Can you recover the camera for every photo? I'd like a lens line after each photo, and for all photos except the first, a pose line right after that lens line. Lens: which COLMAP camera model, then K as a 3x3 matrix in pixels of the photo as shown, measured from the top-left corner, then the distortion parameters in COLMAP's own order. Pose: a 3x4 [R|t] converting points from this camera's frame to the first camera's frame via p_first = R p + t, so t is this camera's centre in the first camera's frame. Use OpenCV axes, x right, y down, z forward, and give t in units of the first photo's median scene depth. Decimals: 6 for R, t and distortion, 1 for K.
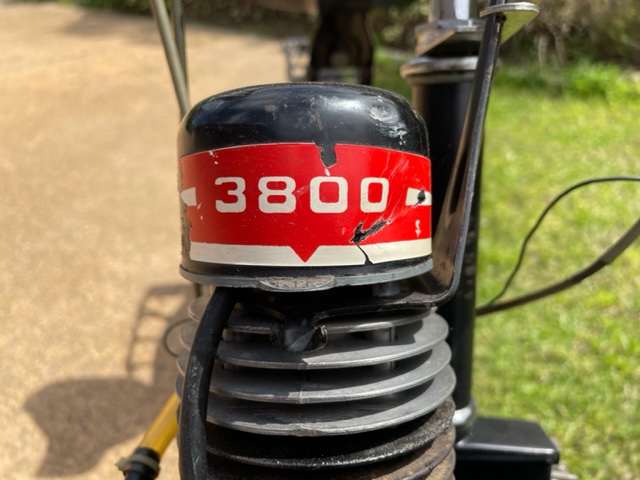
lens RADIAL K [[489.0, 0, 320.0], [0, 489.0, 240.0], [0, 0, 1]] dist [0.067478, -0.115118]
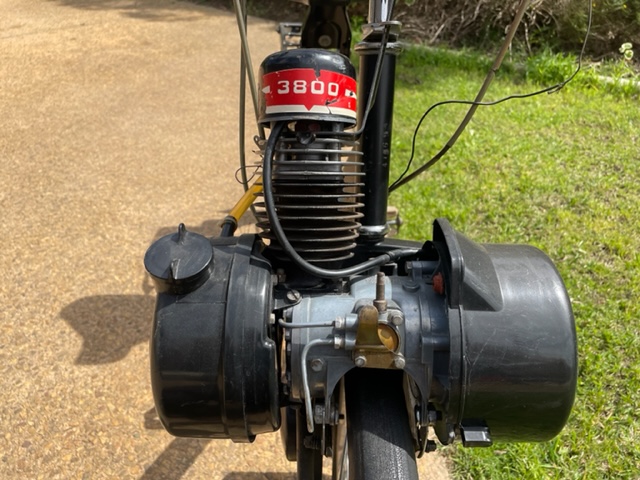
lens RADIAL K [[483.7, 0, 314.9], [0, 483.7, 240.3], [0, 0, 1]] dist [0.075540, -0.099569]
pose [[0.999197, 0.027109, 0.029512, -0.030167], [-0.028233, 0.998865, 0.038352, 0.363489], [-0.028439, -0.039154, 0.998828, -0.998781]]
